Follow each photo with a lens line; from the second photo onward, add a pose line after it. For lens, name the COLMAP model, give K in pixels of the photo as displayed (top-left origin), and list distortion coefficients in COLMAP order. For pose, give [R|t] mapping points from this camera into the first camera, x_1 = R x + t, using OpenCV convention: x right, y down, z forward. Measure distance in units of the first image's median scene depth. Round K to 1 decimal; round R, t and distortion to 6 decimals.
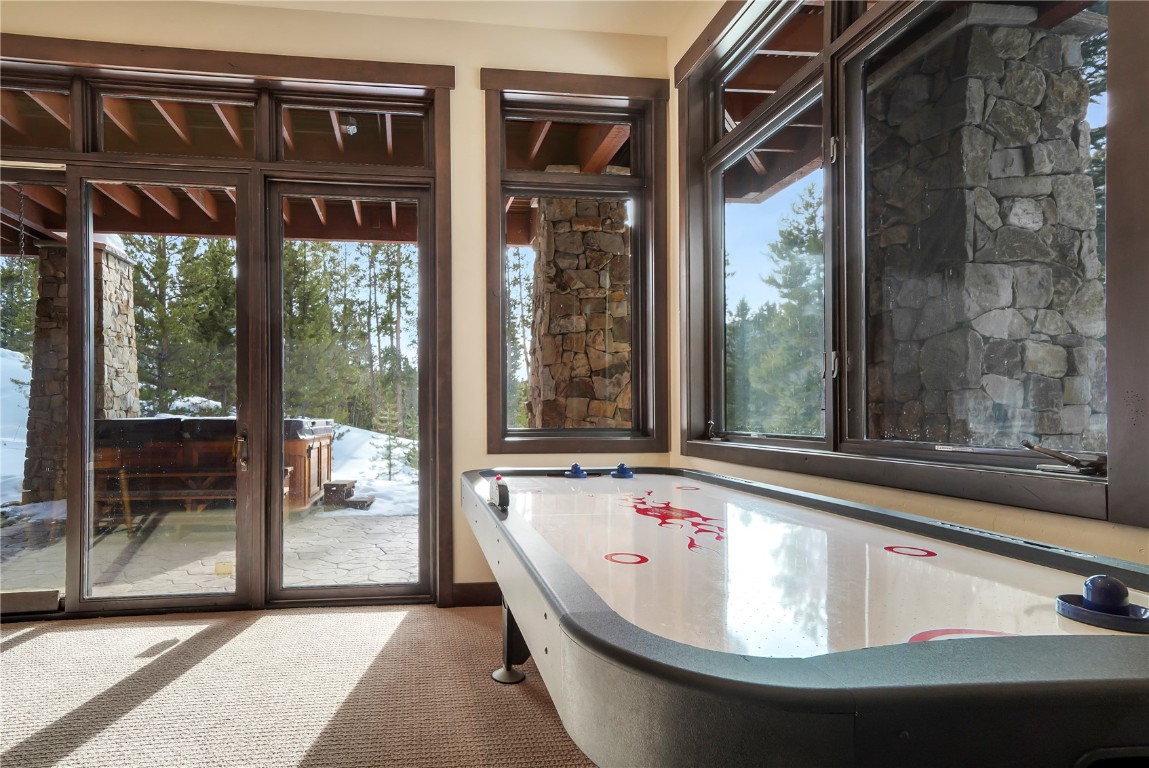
lens RADIAL K [[528.6, 0, 572.5], [0, 528.6, 385.3], [0, 0, 1]] dist [-0.000318, -0.000045]
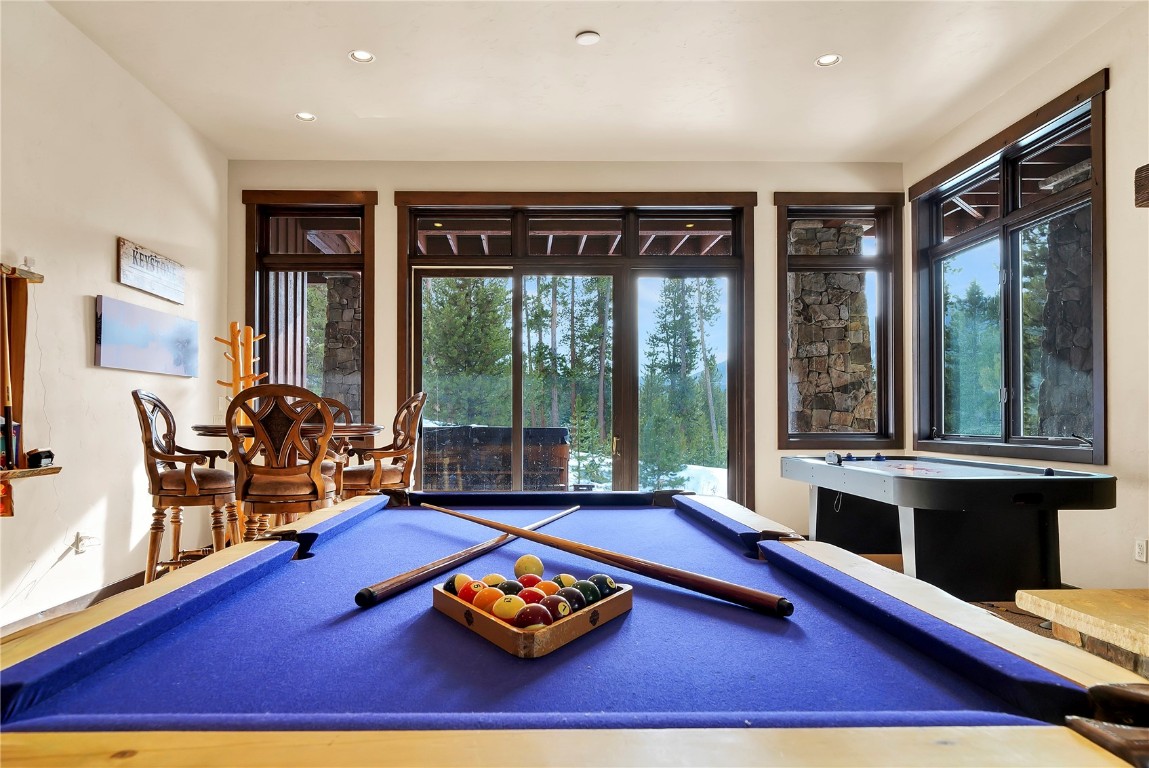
lens RADIAL K [[916.7, 0, 574.6], [0, 916.7, 388.8], [0, 0, 1]] dist [-0.008071, 0.000612]
pose [[0.993061, -0.004186, -0.117530, -0.406752], [0.006128, 0.999850, 0.016169, -0.082100], [0.117445, -0.016777, 0.992938, -1.549611]]
